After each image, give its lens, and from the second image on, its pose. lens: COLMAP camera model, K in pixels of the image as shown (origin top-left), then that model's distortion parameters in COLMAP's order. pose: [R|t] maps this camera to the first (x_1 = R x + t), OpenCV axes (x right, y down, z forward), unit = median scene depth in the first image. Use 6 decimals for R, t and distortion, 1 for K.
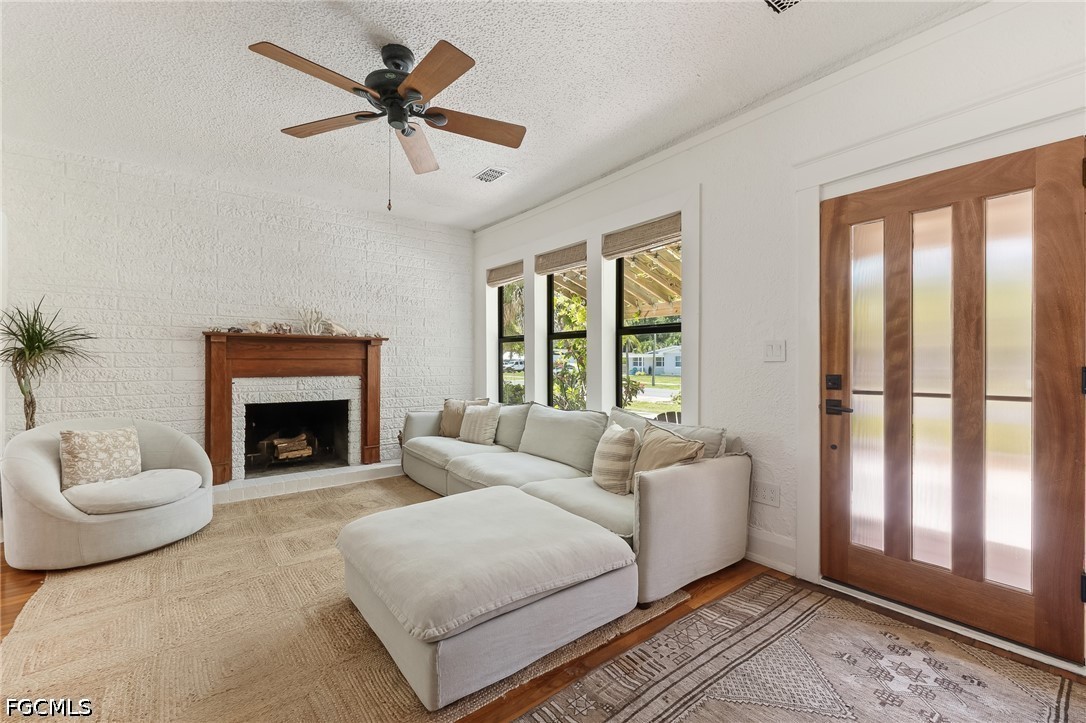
lens RADIAL K [[460.9, 0, 550.7], [0, 460.9, 363.5], [0, 0, 1]] dist [0.002973, -0.000144]
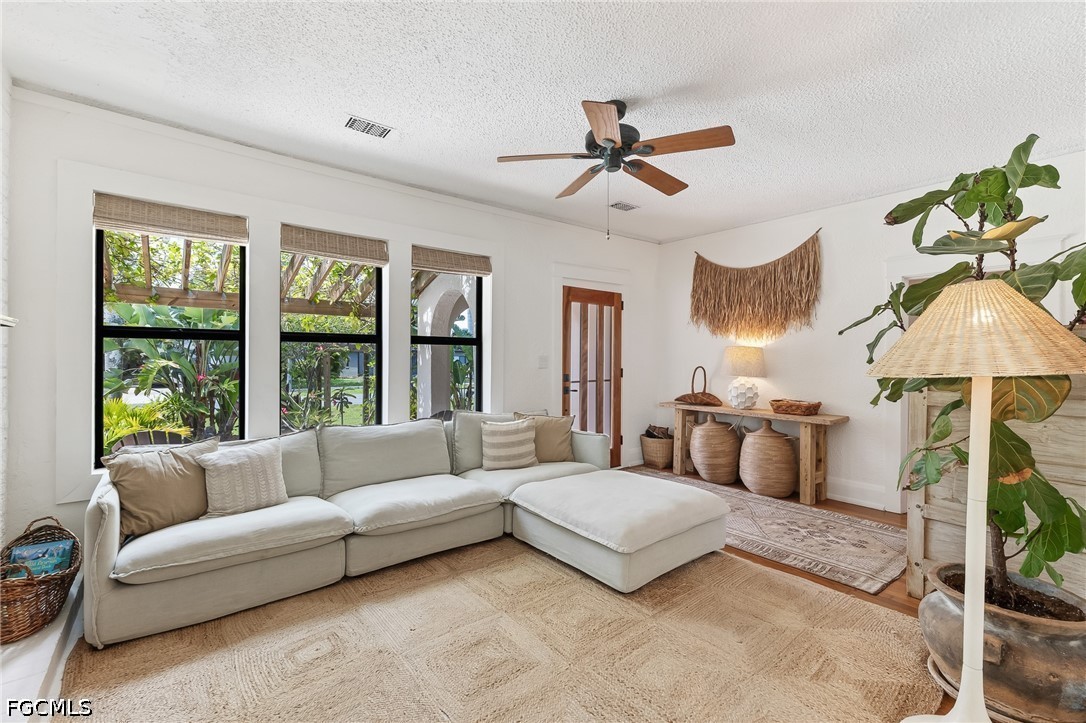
lens RADIAL K [[460.9, 0, 550.4], [0, 460.9, 360.0], [0, 0, 1]] dist [0.002973, -0.000144]
pose [[-0.022887, -0.003282, 0.999733, -1.034344], [0.000846, 0.999994, 0.003302, -0.032854], [-0.999738, 0.000921, -0.022884, 0.826894]]
